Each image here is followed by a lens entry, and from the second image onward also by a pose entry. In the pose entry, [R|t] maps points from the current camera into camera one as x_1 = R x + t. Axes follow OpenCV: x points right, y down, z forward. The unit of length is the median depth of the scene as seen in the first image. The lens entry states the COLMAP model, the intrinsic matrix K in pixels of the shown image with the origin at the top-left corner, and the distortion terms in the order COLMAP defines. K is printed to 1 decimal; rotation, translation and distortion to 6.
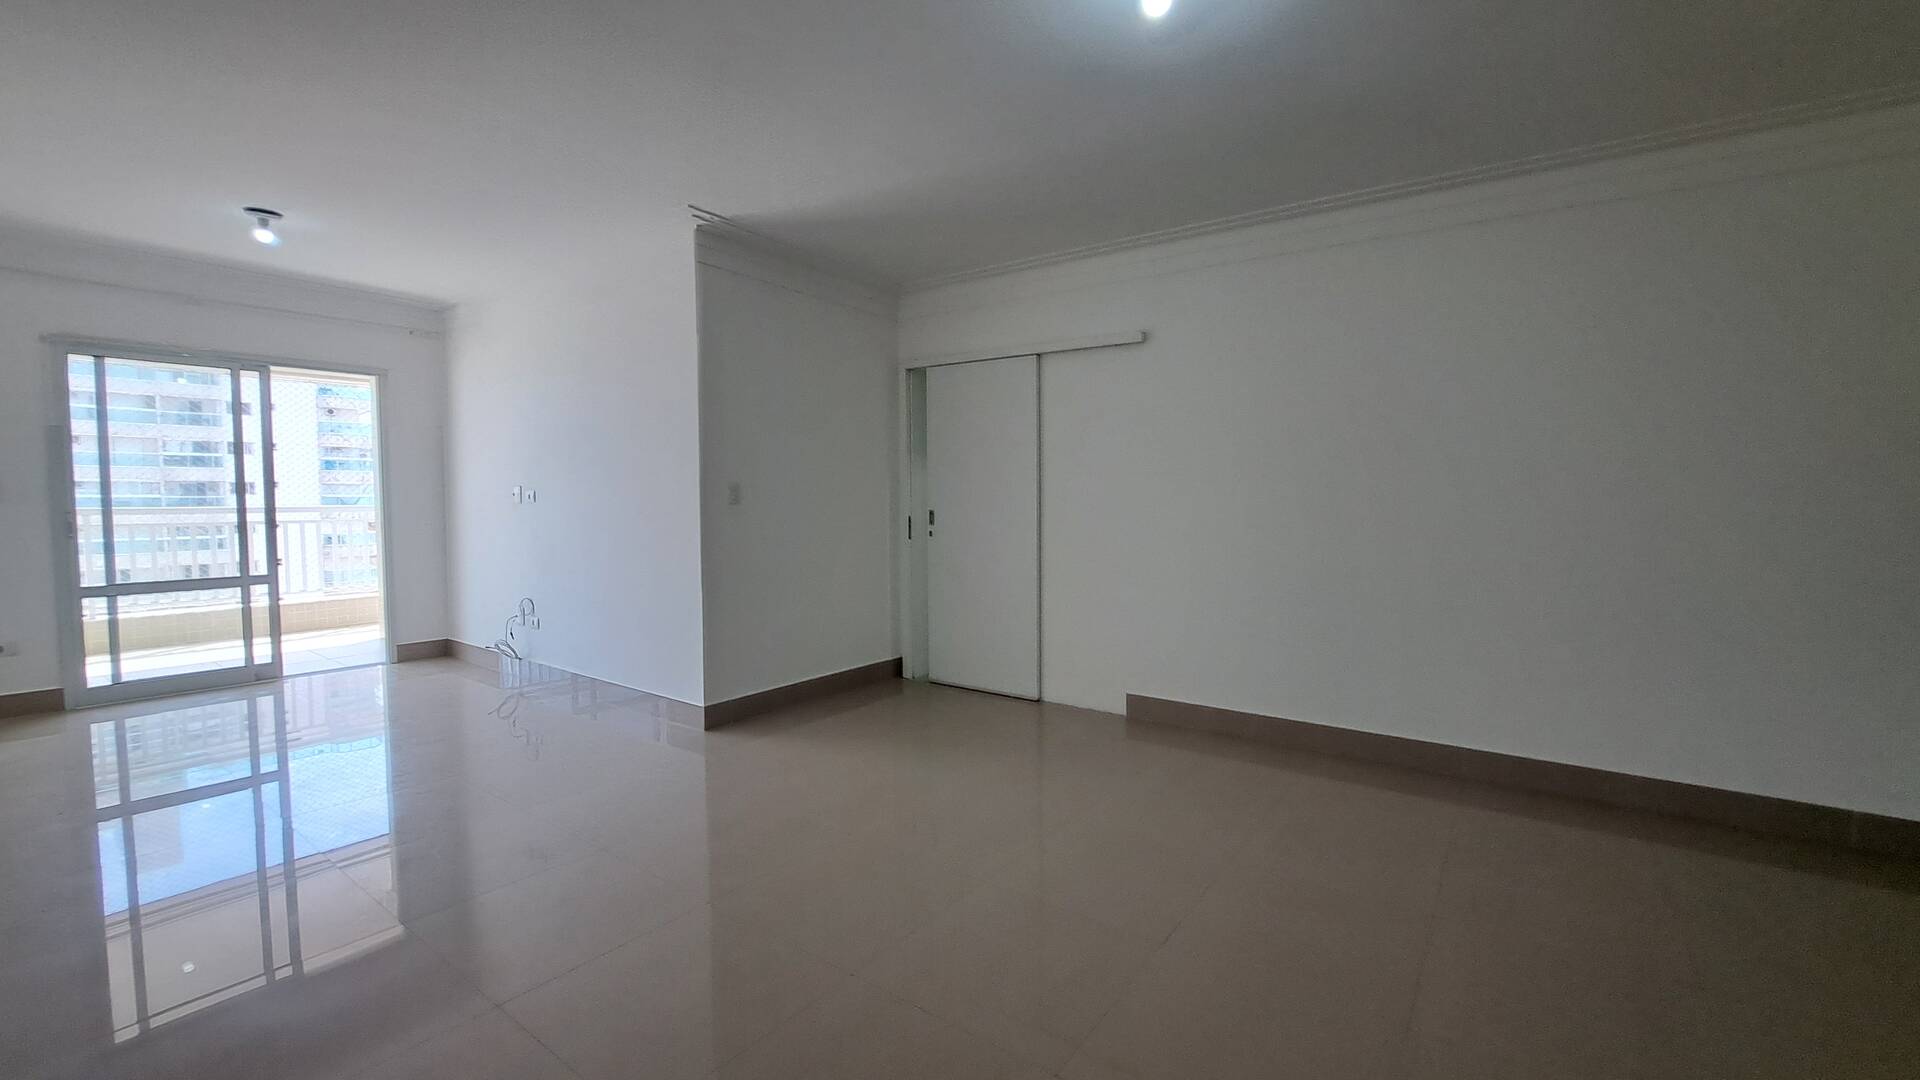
lens RADIAL K [[765.7, 0, 966.7], [0, 765.7, 541.2], [0, 0, 1]] dist [-0.015100, 0.000093]
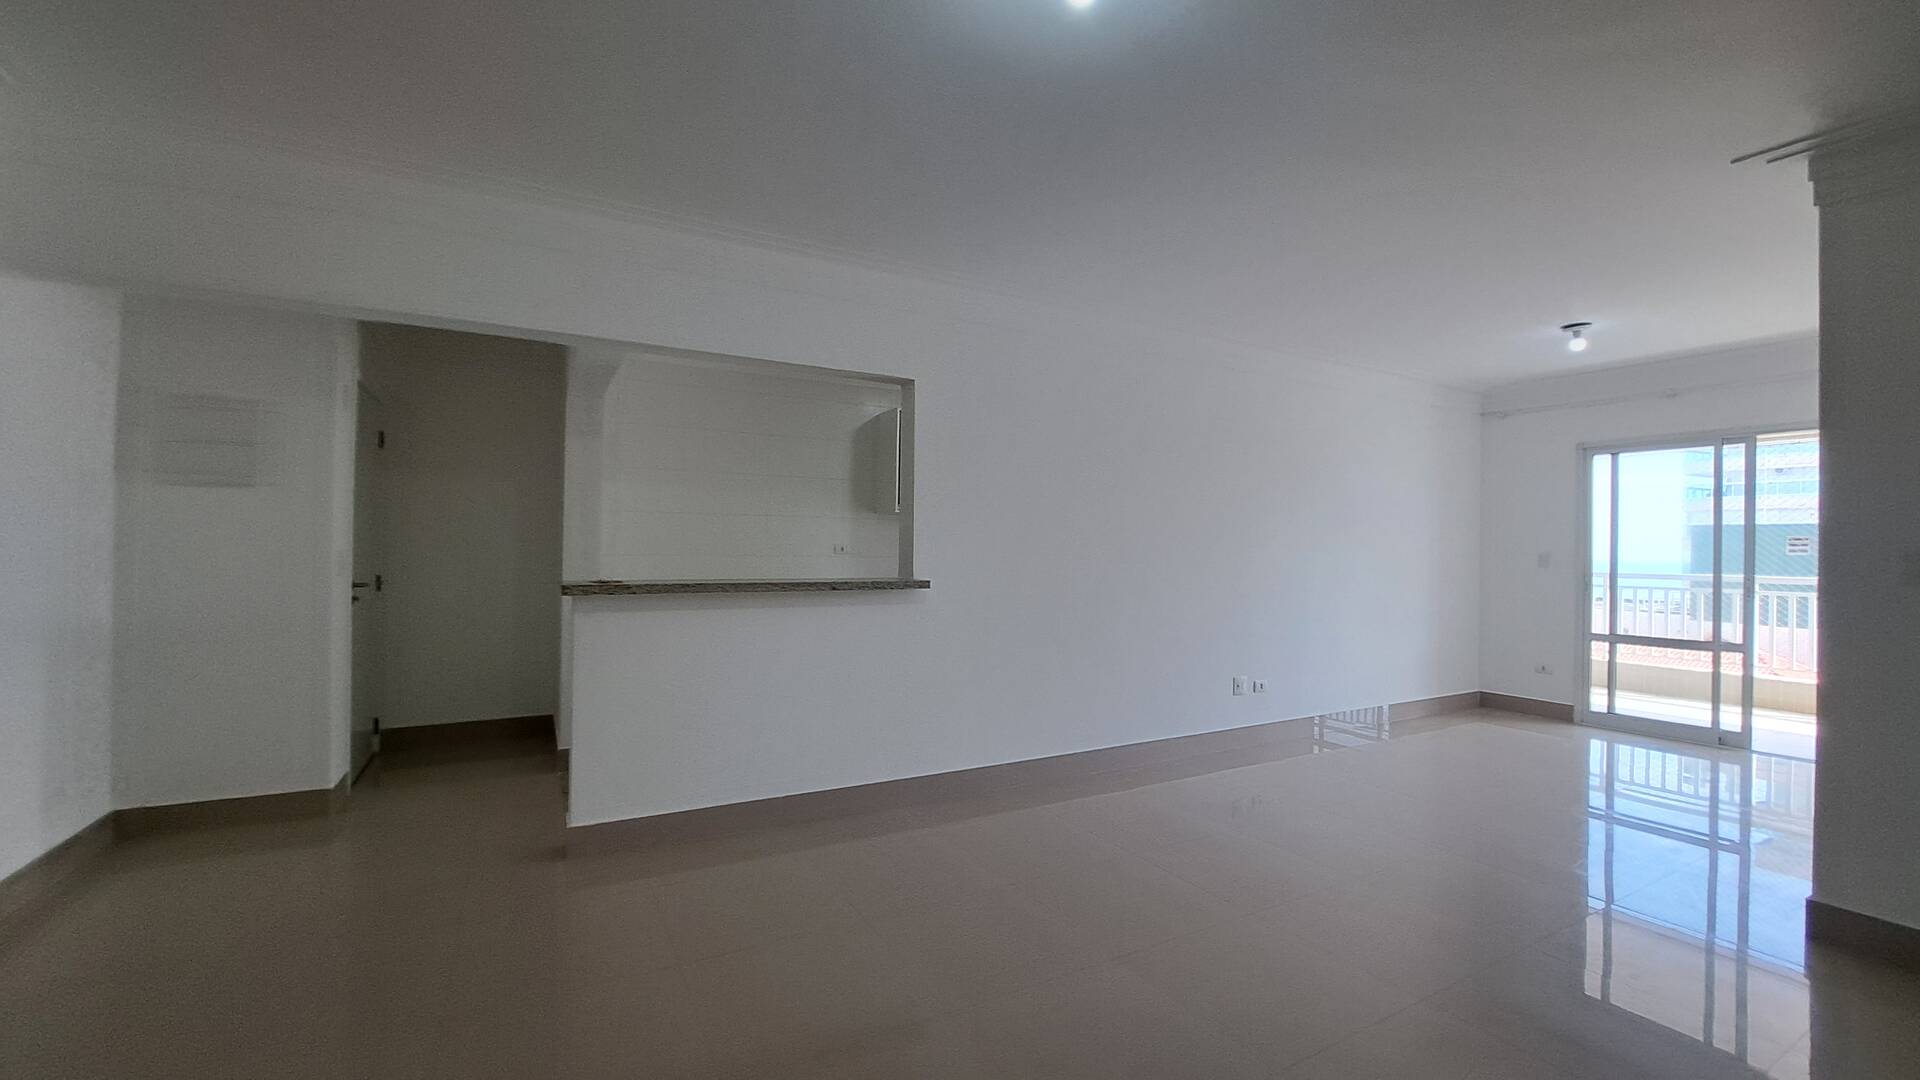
lens RADIAL K [[765.7, 0, 966.7], [0, 765.7, 541.2], [0, 0, 1]] dist [-0.015100, 0.000093]
pose [[-0.430284, -0.022068, -0.902424, 0.462360], [-0.068101, 0.997646, 0.008074, -0.032615], [0.900121, 0.064930, -0.430774, 0.556331]]
